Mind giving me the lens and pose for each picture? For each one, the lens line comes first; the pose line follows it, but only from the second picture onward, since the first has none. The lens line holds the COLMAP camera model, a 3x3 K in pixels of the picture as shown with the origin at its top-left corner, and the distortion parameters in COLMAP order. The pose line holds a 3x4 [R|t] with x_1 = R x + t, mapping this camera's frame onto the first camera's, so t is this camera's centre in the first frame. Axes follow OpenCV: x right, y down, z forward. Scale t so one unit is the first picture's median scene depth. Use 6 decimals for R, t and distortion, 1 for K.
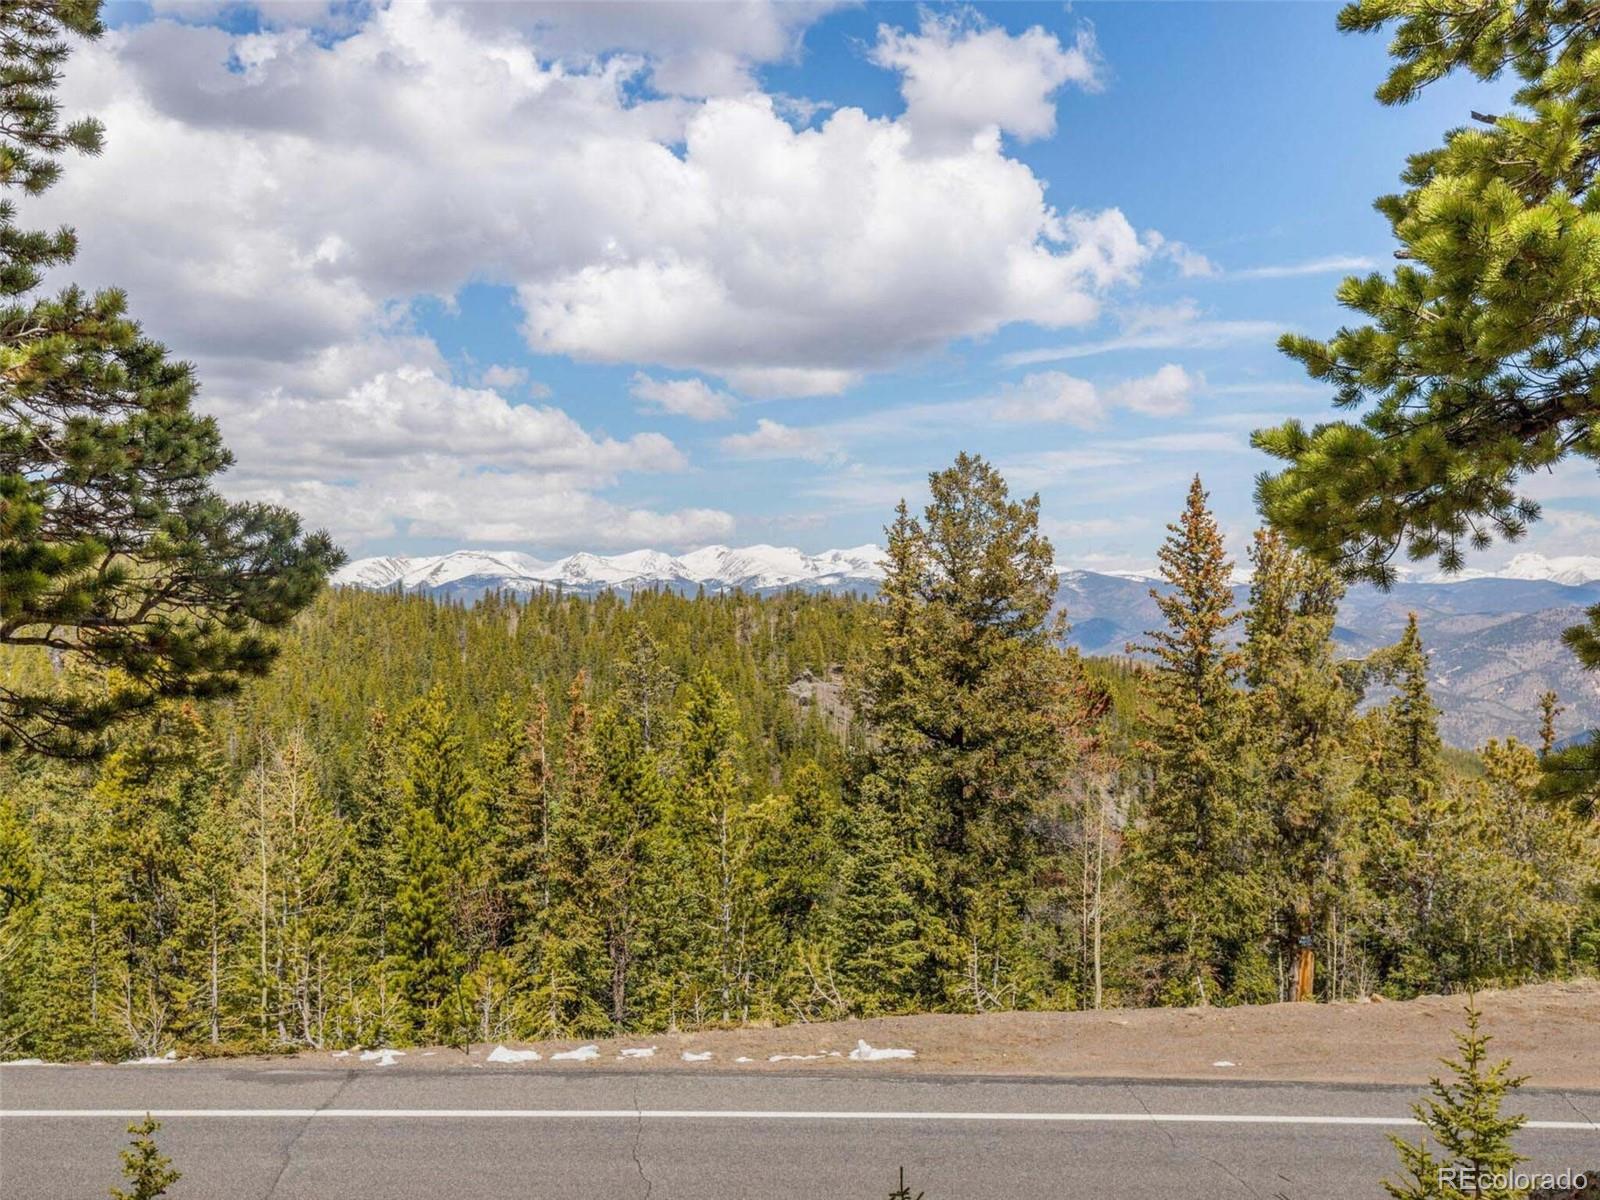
lens RADIAL K [[1504.4, 0, 783.4], [0, 1504.4, 598.5], [0, 0, 1]] dist [-0.006791, 0.012502]
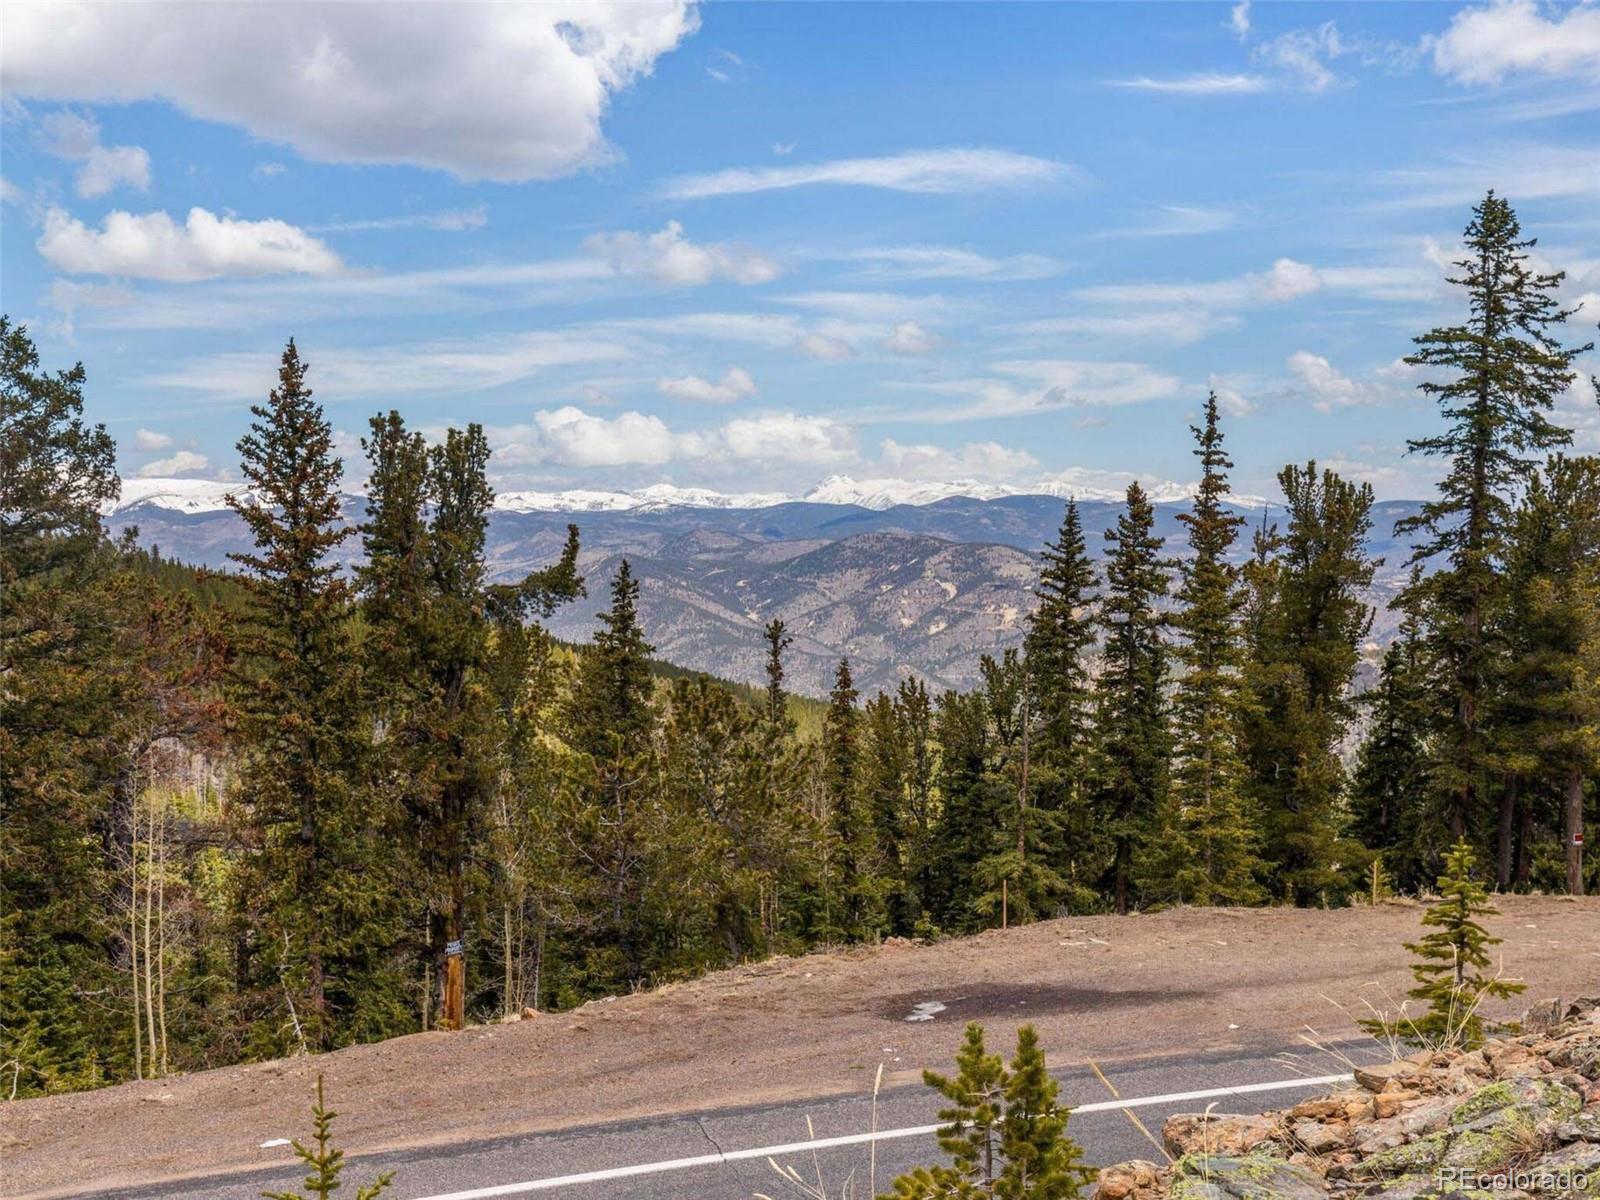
lens RADIAL K [[1788.0, 0, 800.0], [0, 1788.0, 600.0], [0, 0, 1]] dist [-0.003533, 0.247260]
pose [[0.907042, -0.026930, 0.420178, 0.128239], [0.010530, 0.999091, 0.041302, 0.011561], [-0.420908, -0.033038, 0.906501, 0.091750]]
